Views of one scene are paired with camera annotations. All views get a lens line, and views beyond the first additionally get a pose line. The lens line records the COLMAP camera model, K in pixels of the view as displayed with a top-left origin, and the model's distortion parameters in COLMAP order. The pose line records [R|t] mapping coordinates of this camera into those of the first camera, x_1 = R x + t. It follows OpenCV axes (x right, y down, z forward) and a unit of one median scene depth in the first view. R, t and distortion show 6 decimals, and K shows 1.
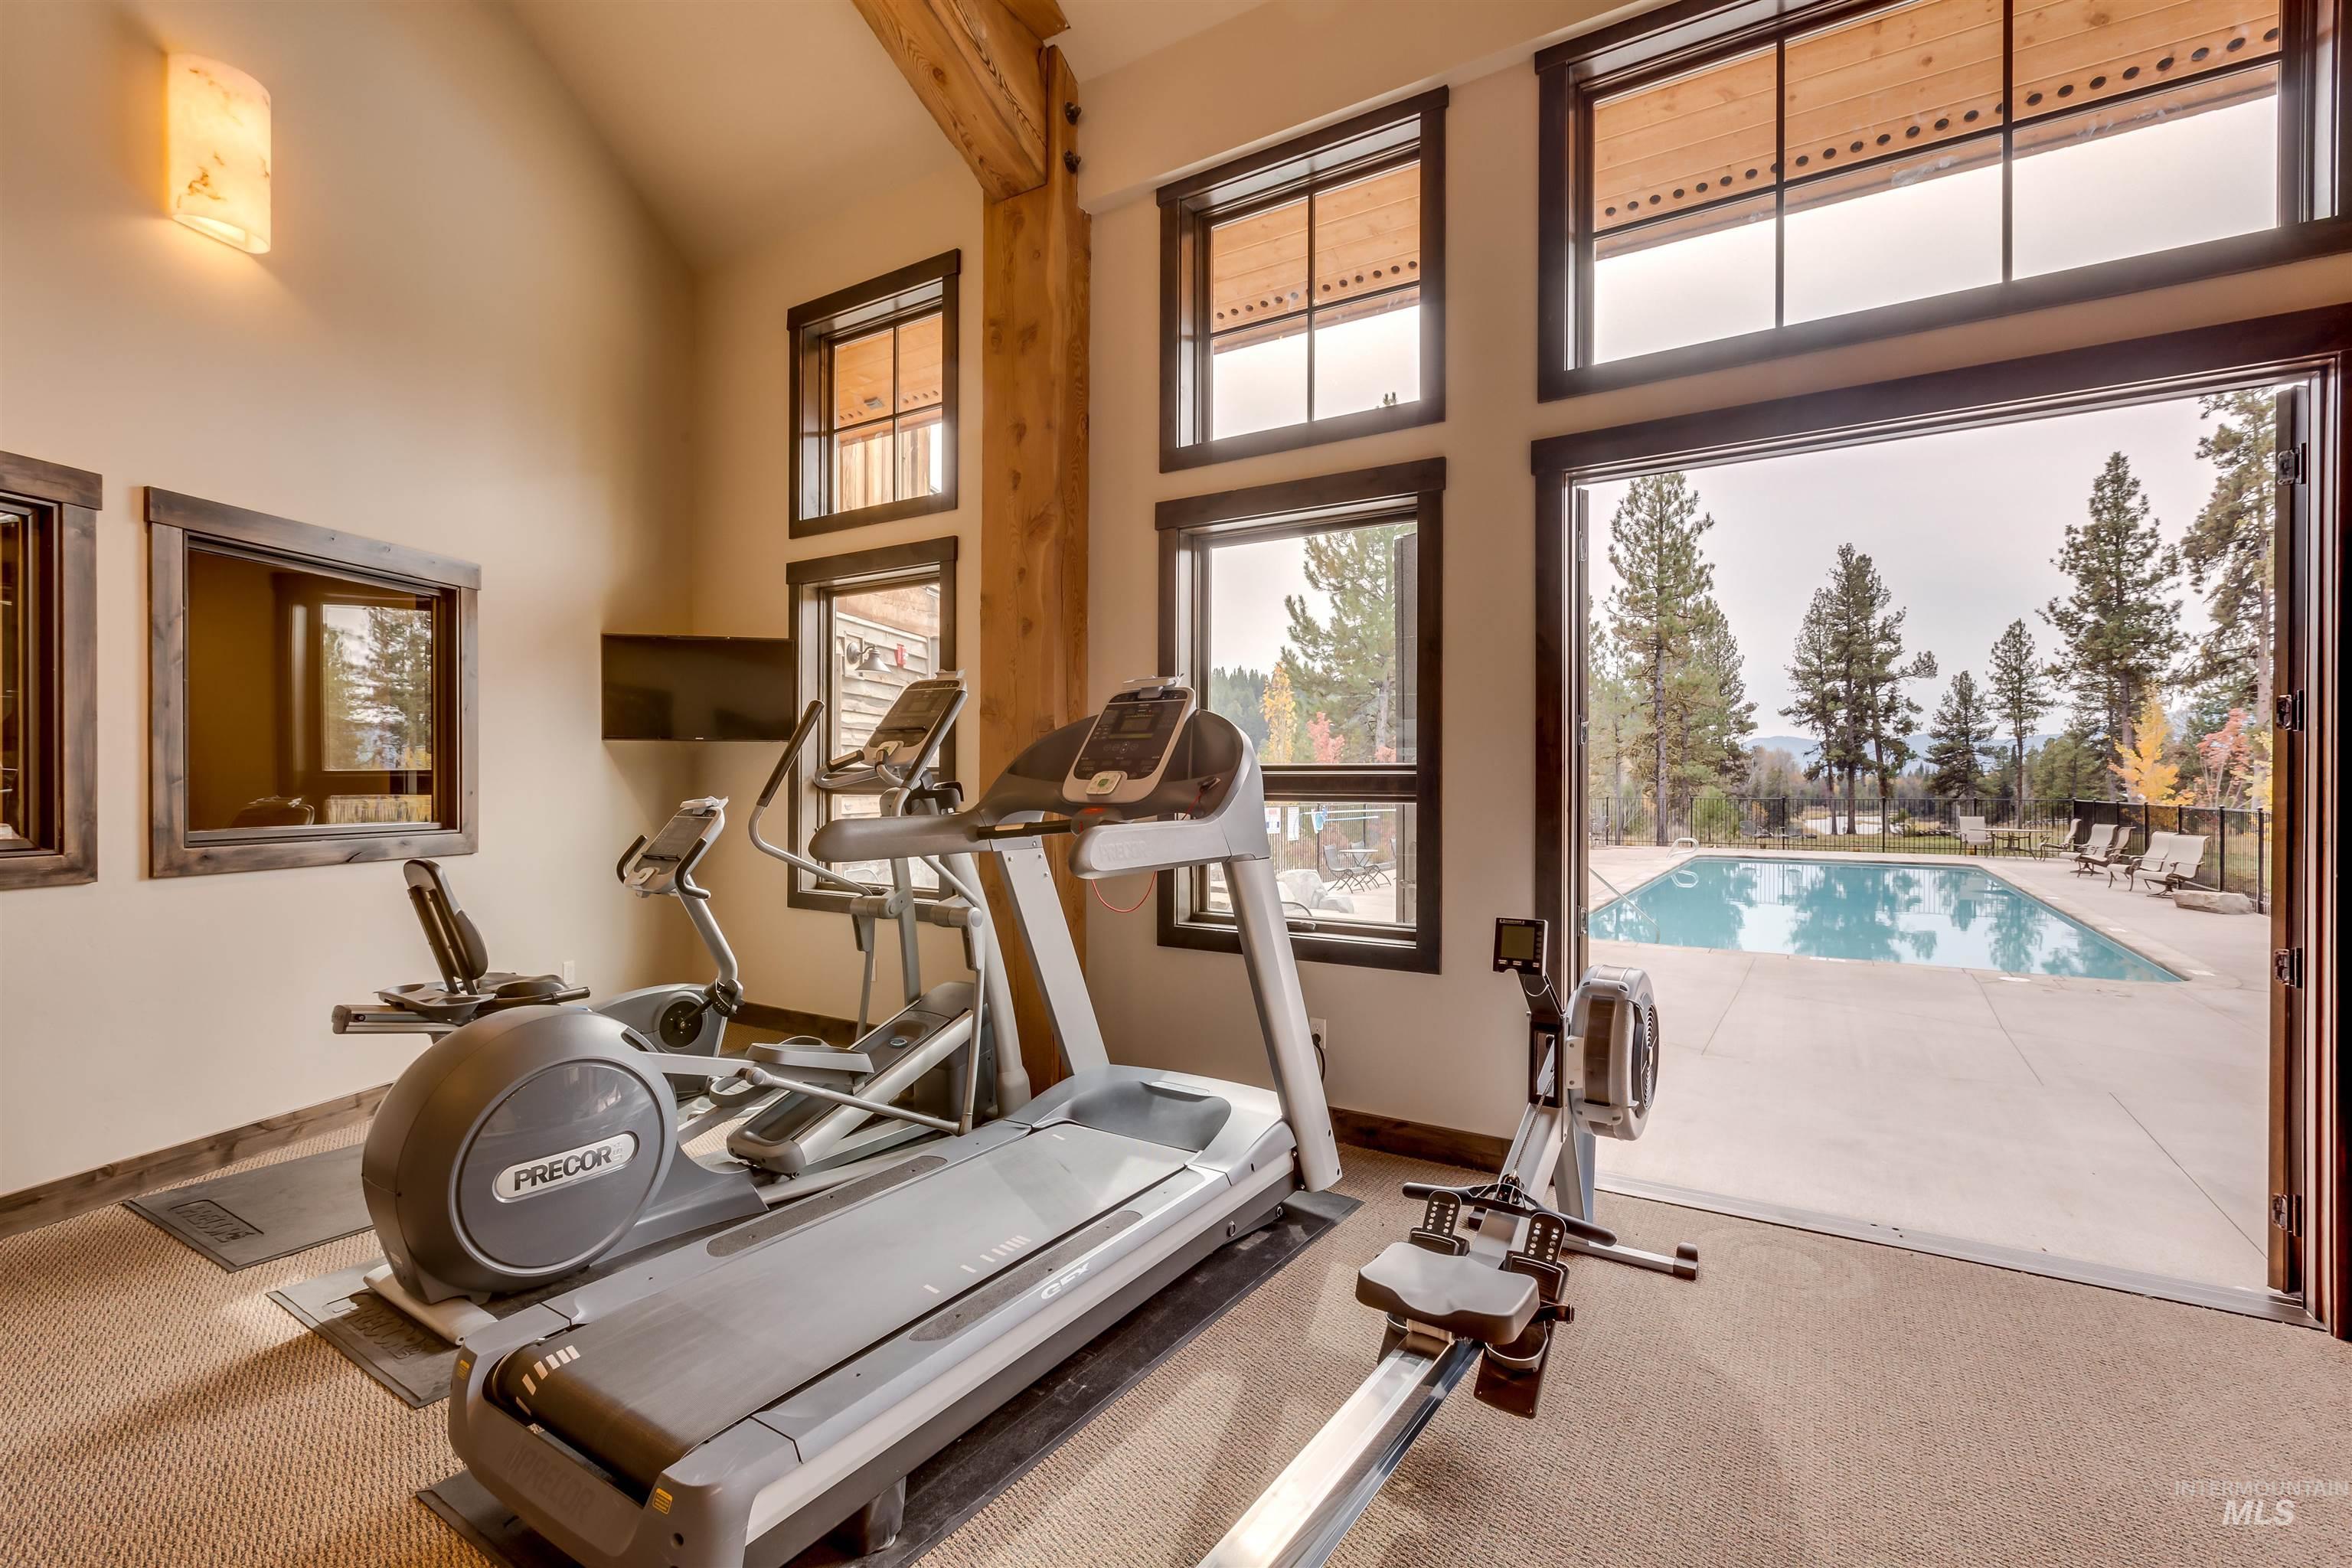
lens RADIAL K [[1064.1, 0, 1175.2], [0, 1064.1, 765.6], [0, 0, 1]] dist [0.000249, 0.000010]
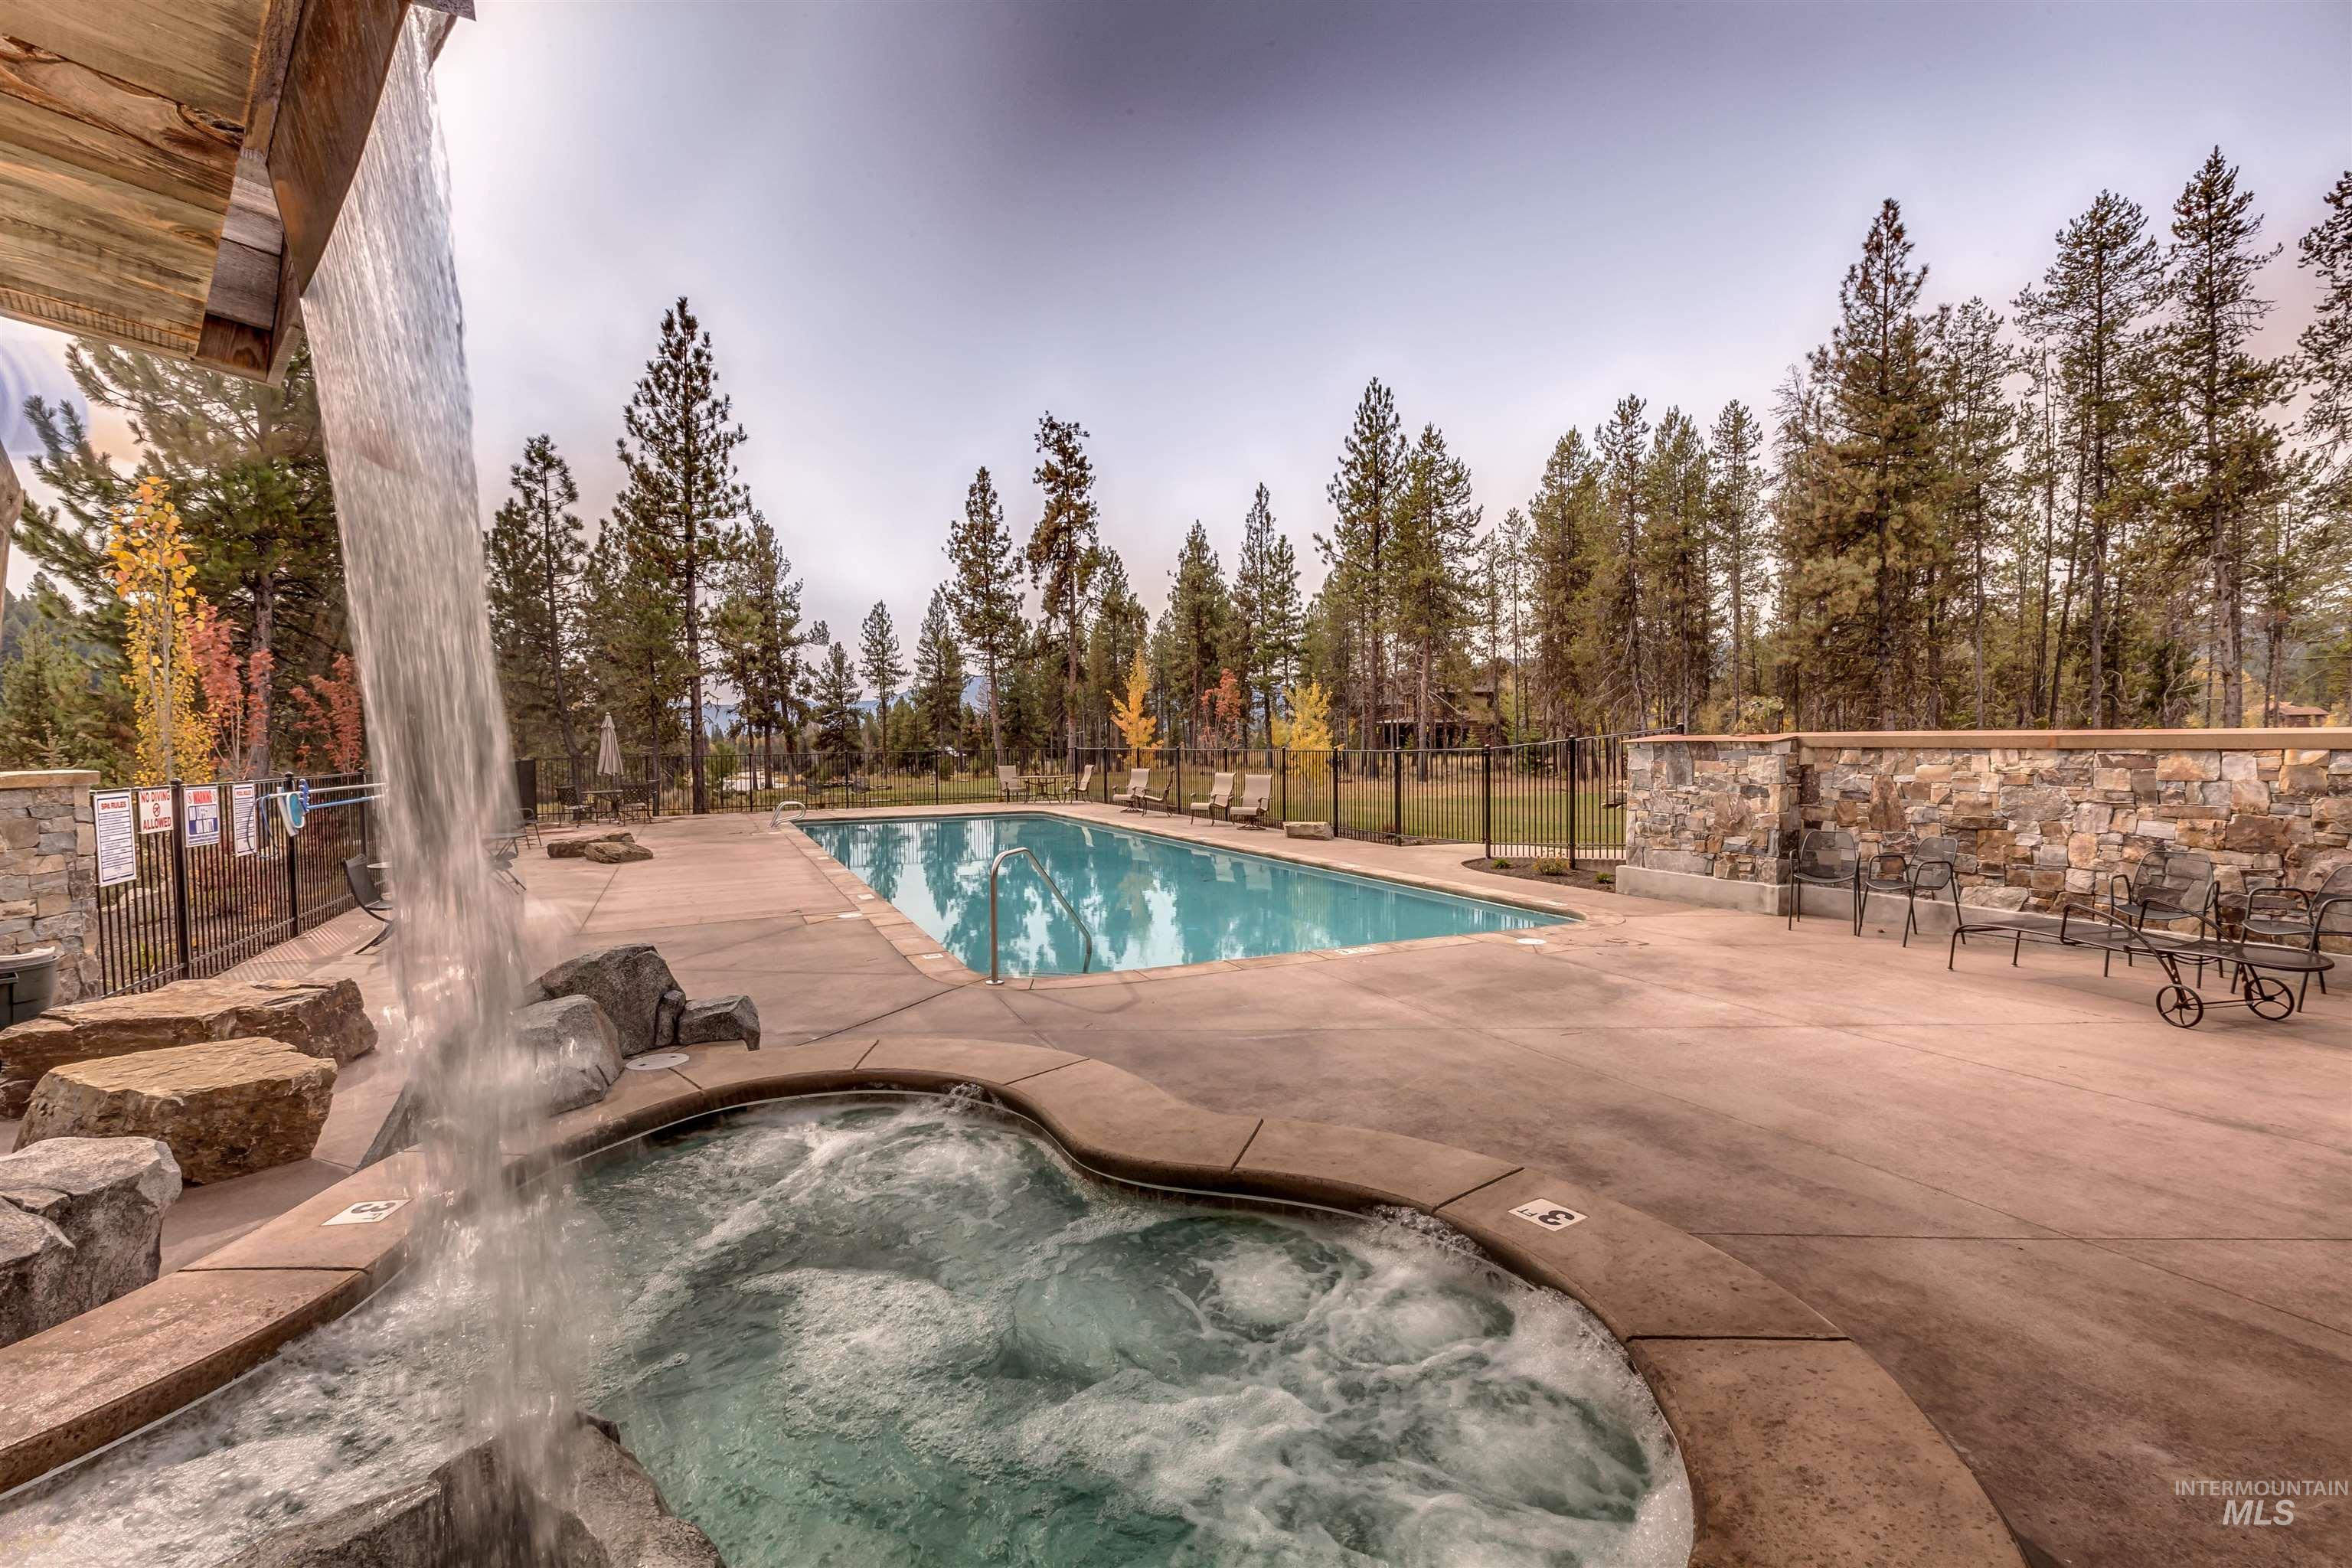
lens RADIAL K [[1064.1, 0, 1175.2], [0, 1064.1, 765.6], [0, 0, 1]] dist [0.000249, 0.000010]
pose [[0.559285, -0.029401, 0.828454, -0.014268], [-0.001087, 0.999344, 0.036200, 0.004400], [-0.828975, -0.021147, 0.558886, 0.126896]]
